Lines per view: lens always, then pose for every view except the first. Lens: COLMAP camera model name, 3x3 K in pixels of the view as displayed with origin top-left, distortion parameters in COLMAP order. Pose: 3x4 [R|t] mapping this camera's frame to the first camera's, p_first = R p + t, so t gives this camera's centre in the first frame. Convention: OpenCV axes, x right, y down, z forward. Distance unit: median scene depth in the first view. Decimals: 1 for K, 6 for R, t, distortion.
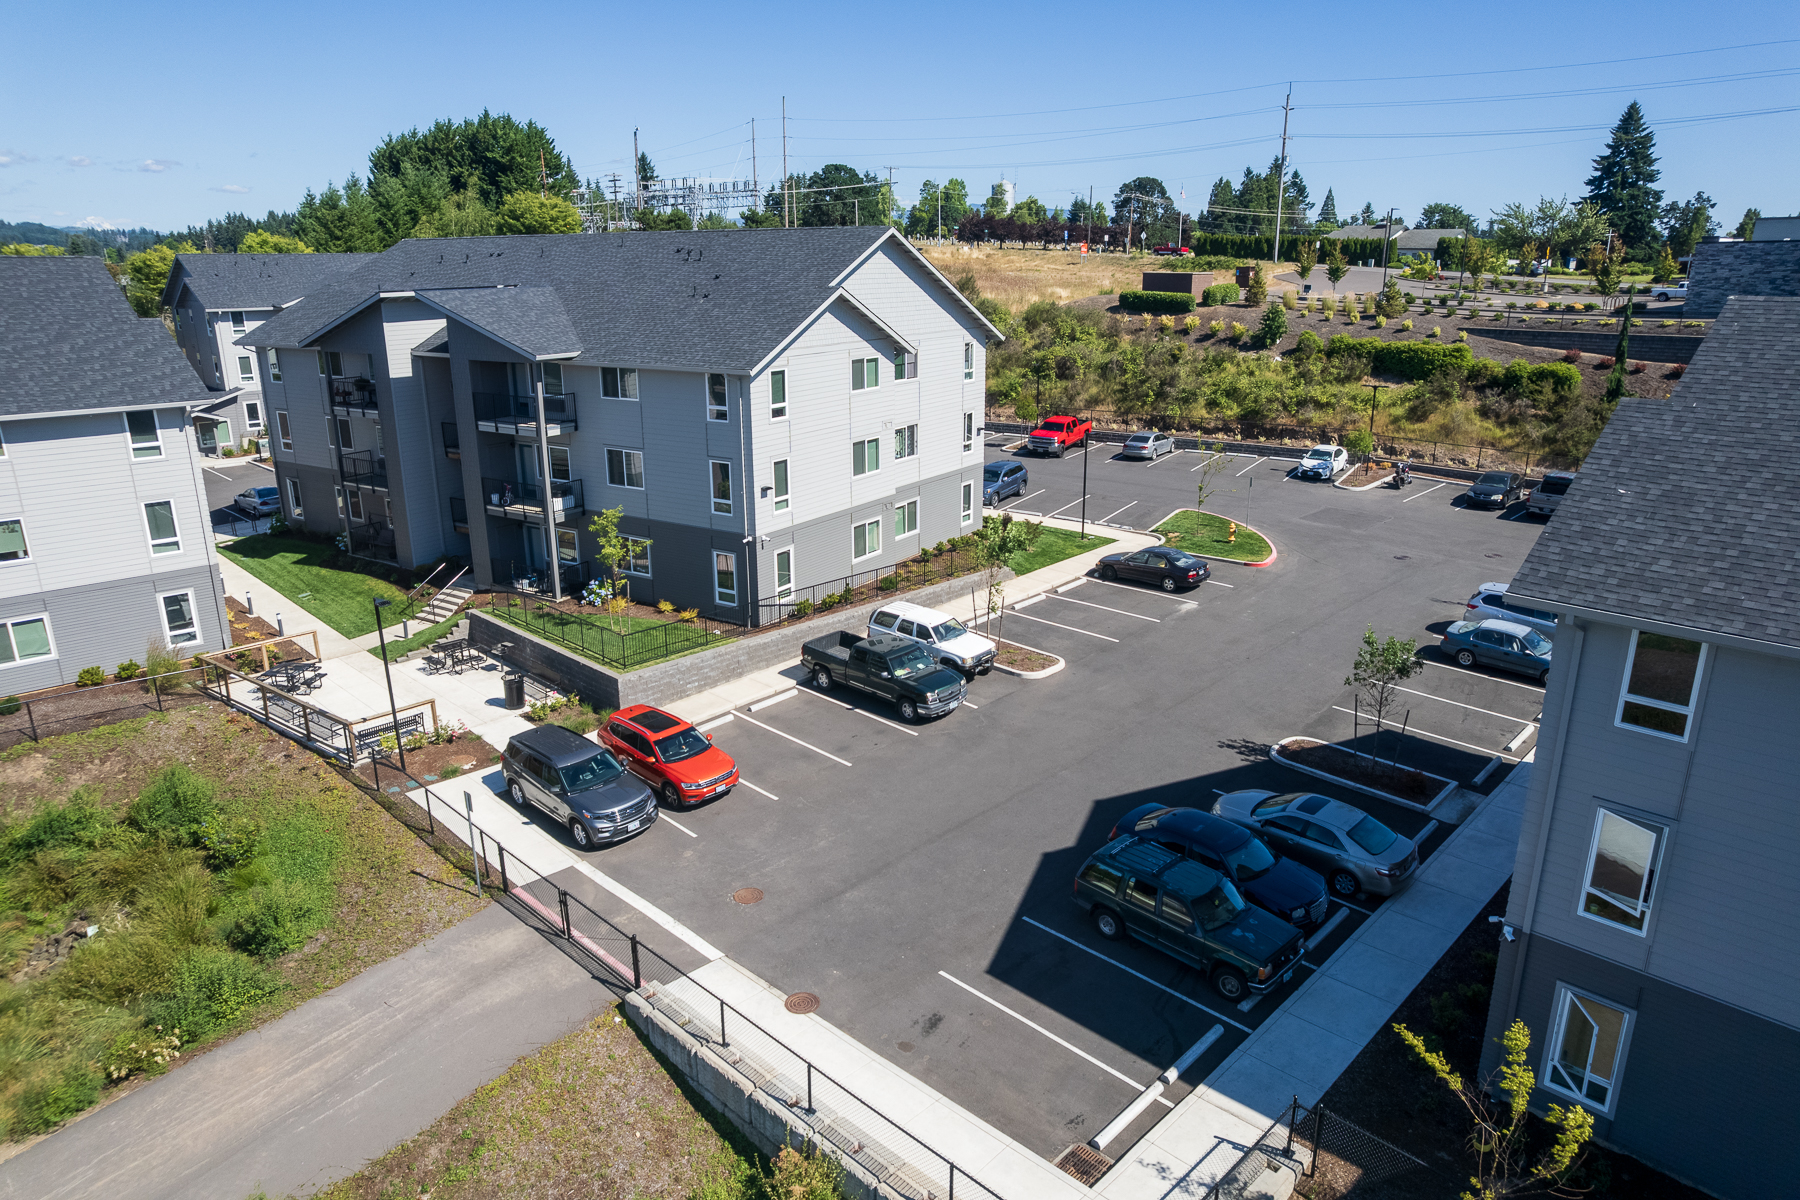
lens RADIAL K [[1153.6, 0, 900.0], [0, 1153.6, 600.0], [0, 0, 1]] dist [-0.080686, 0.075310]
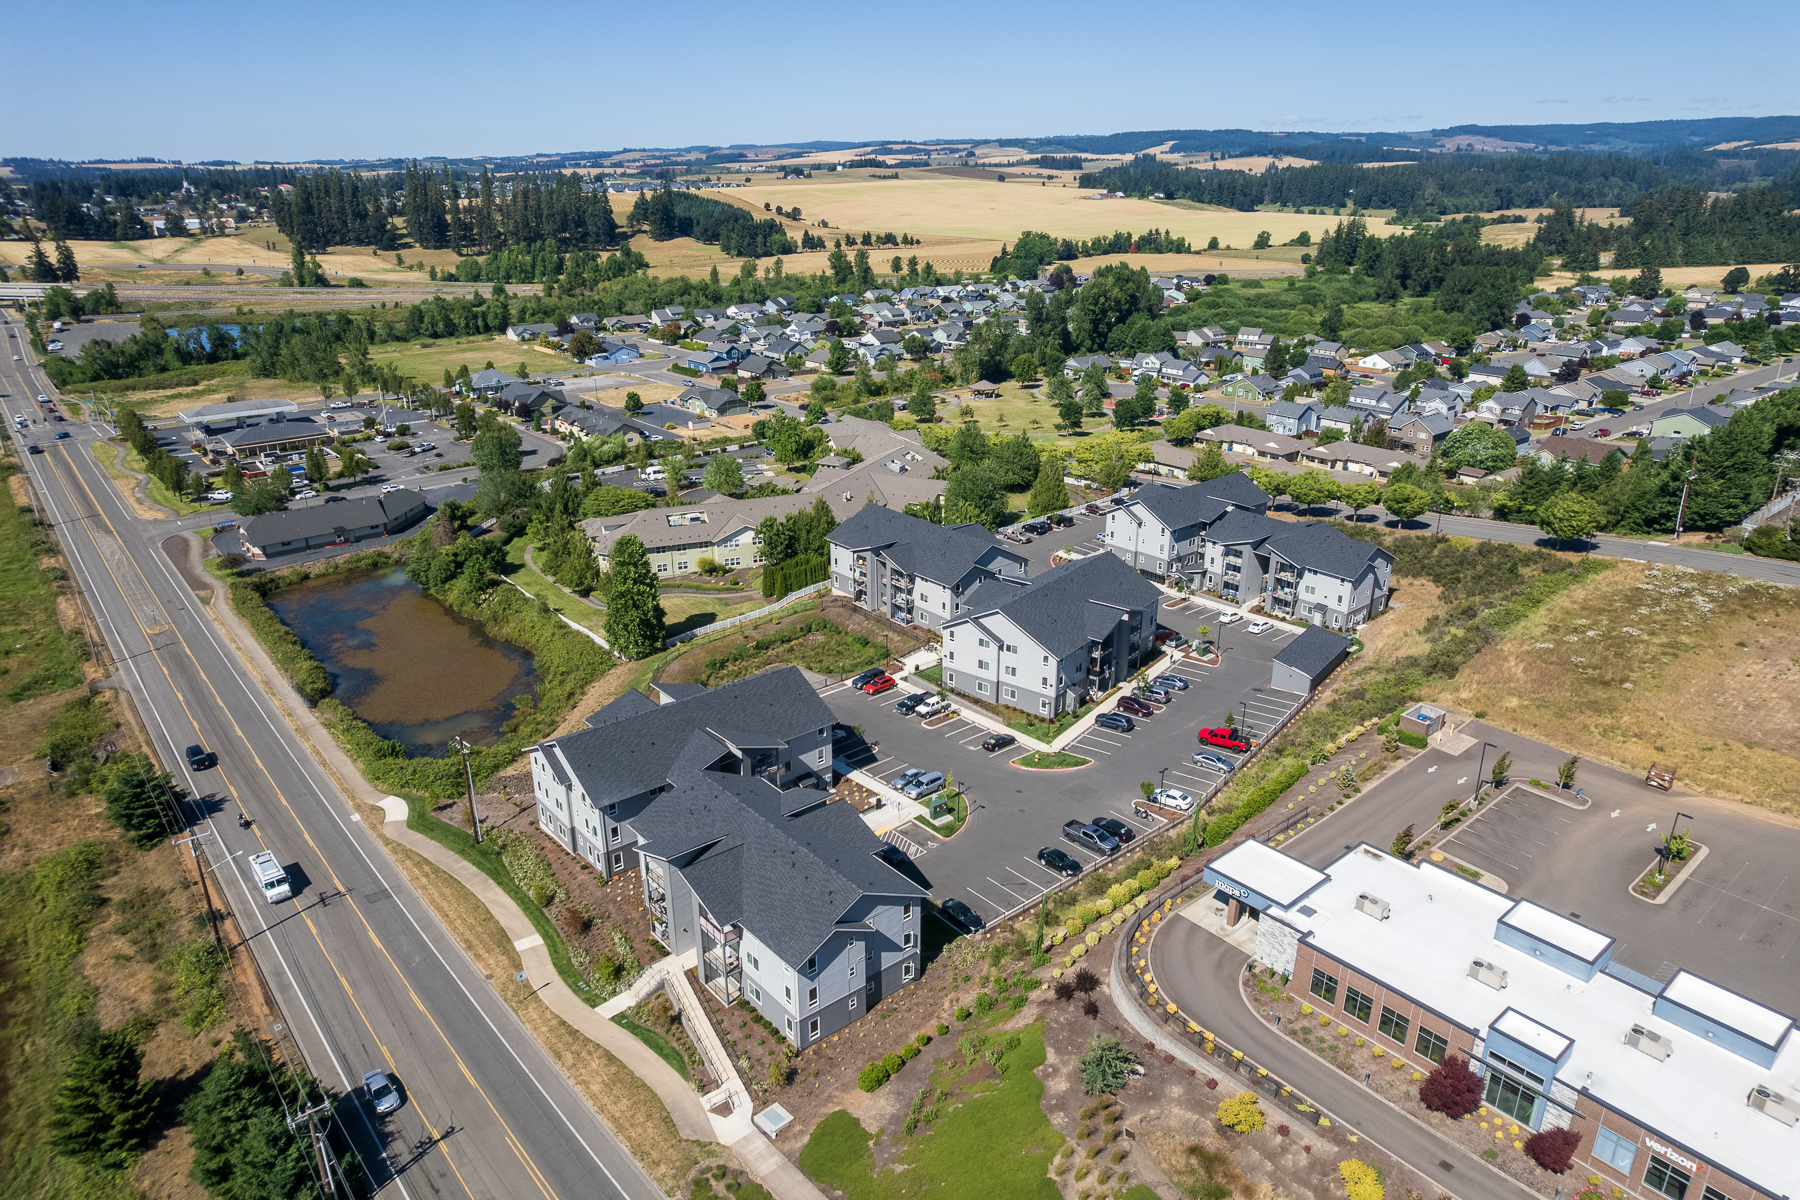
lens RADIAL K [[1153.6, 0, 900.0], [0, 1153.6, 600.0], [0, 0, 1]] dist [-0.080686, 0.075310]
pose [[-0.115548, 0.350199, -0.929521, 3.172021], [-0.277070, 0.887283, 0.368729, -1.517394], [0.953877, 0.300148, -0.005494, 0.727030]]
